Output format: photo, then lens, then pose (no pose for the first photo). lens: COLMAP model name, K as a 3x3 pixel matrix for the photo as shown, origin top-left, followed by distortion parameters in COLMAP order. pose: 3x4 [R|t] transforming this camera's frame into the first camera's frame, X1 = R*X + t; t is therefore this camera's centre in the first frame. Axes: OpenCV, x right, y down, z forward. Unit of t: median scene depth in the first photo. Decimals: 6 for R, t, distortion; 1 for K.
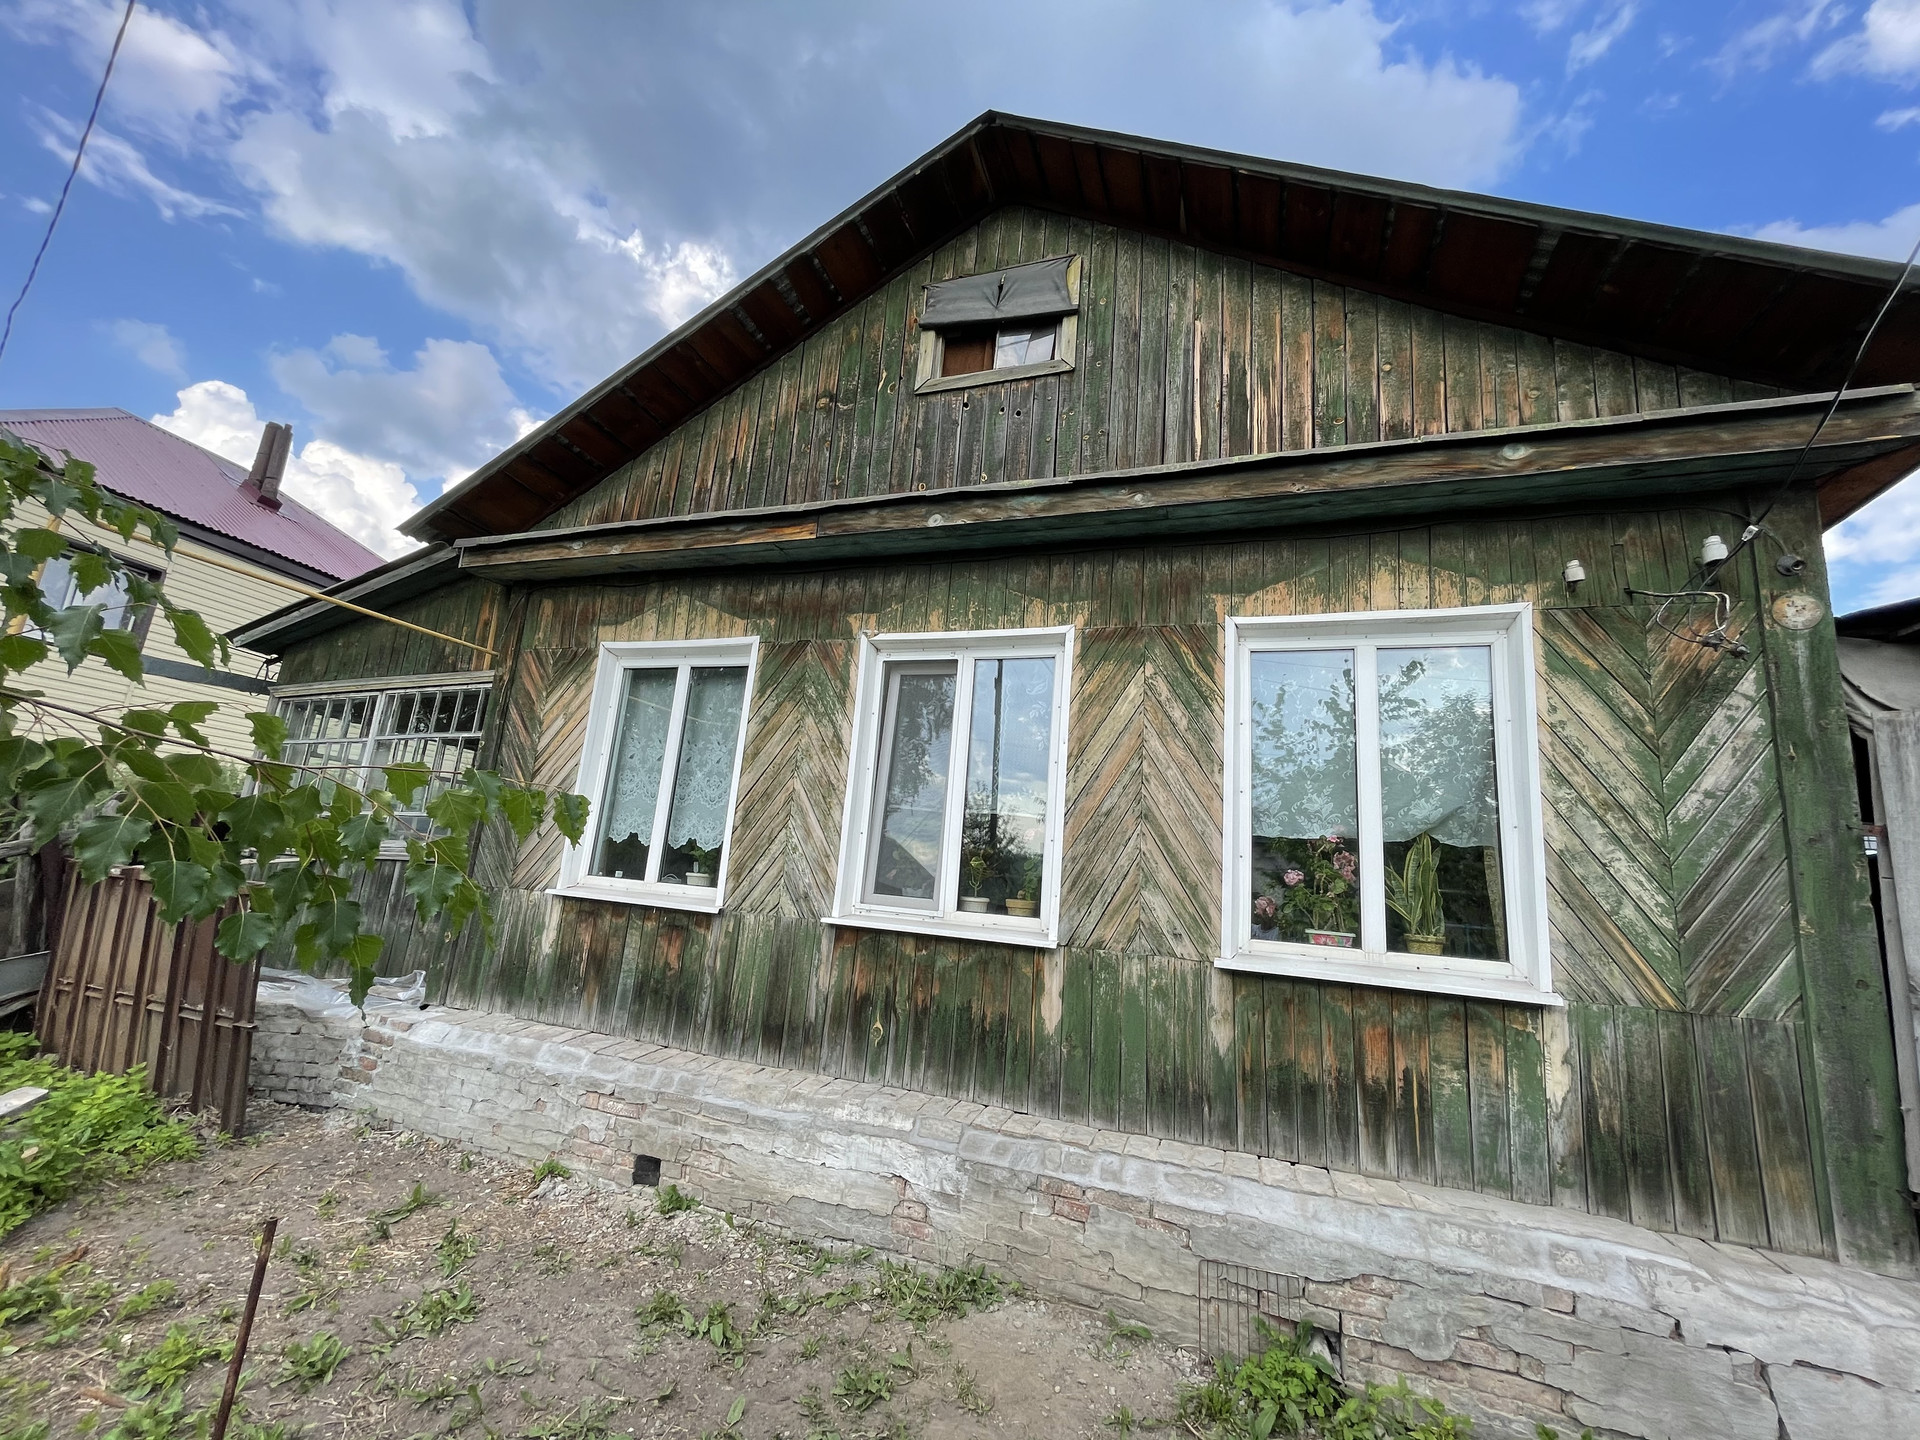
lens RADIAL K [[775.2, 0, 960.0], [0, 775.2, 720.0], [0, 0, 1]] dist [0.000840, -0.001291]
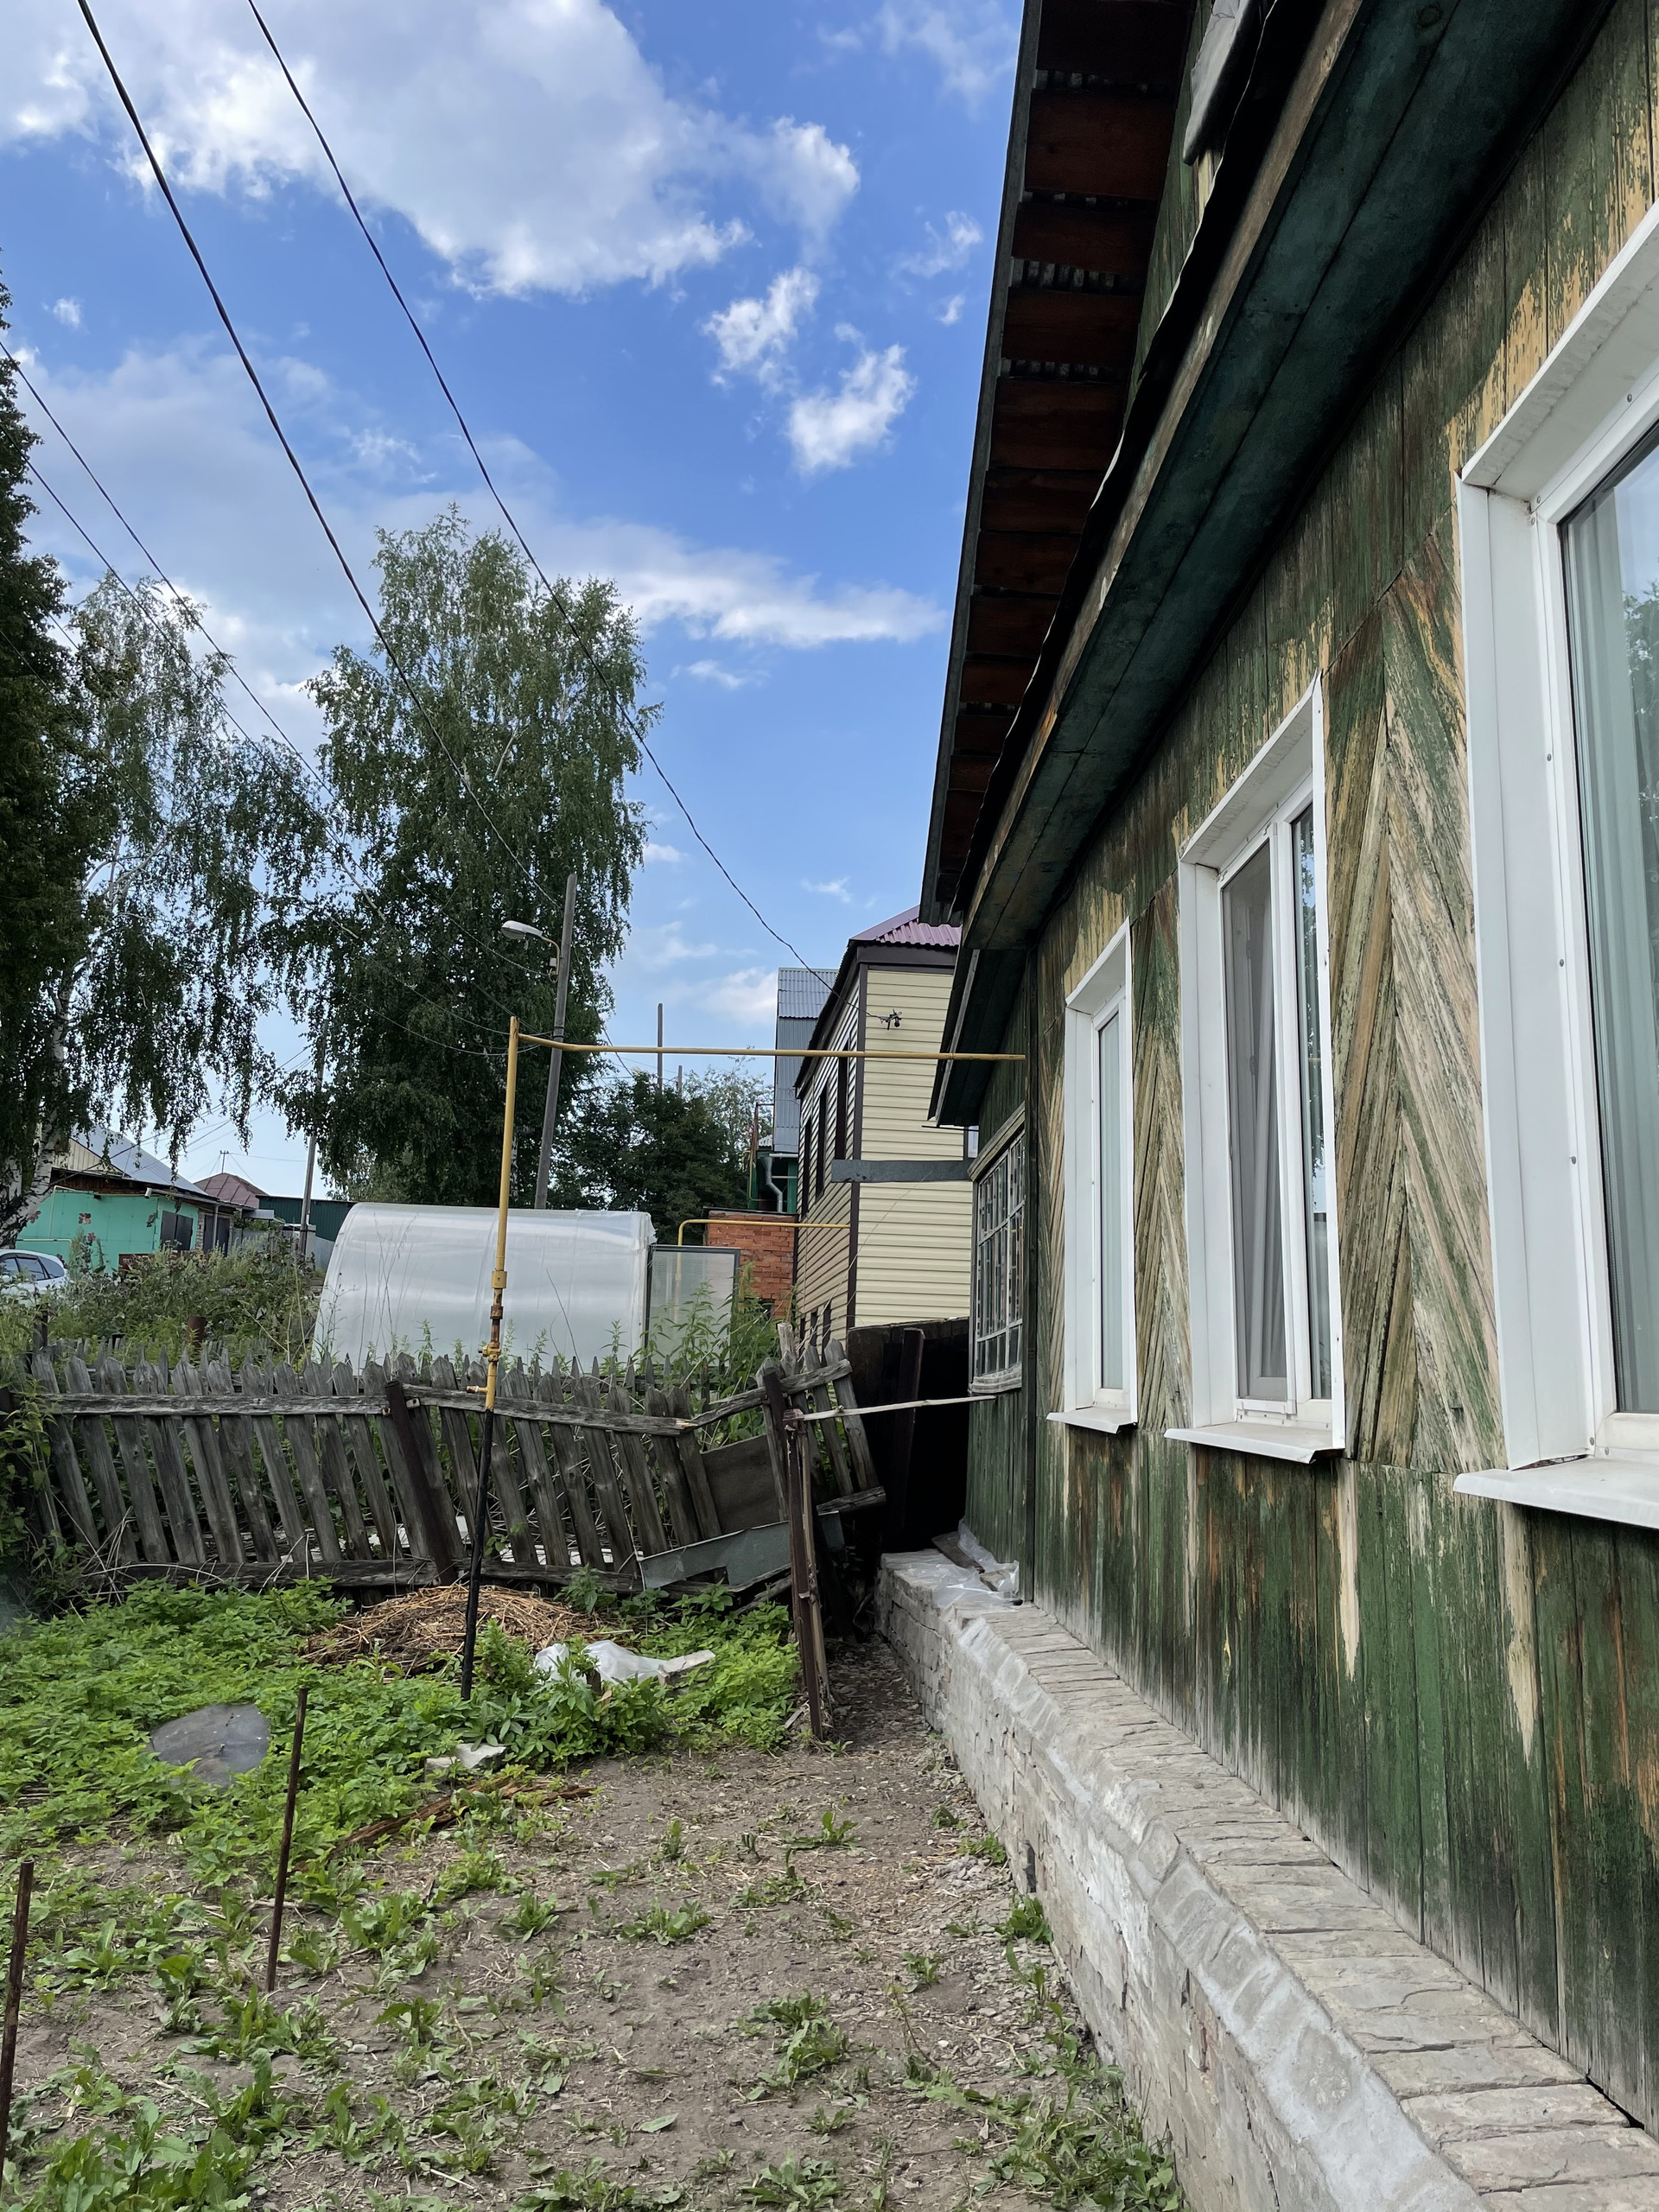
lens RADIAL K [[1717.8, 0, 829.5], [0, 1717.8, 1106.0], [0, 0, 1]] dist [0.007180, 0.000126]
pose [[0.381947, -0.210199, -0.899963, 0.885899], [0.188207, 0.971076, -0.146933, 0.199361], [0.904817, -0.113259, 0.410460, 0.427677]]
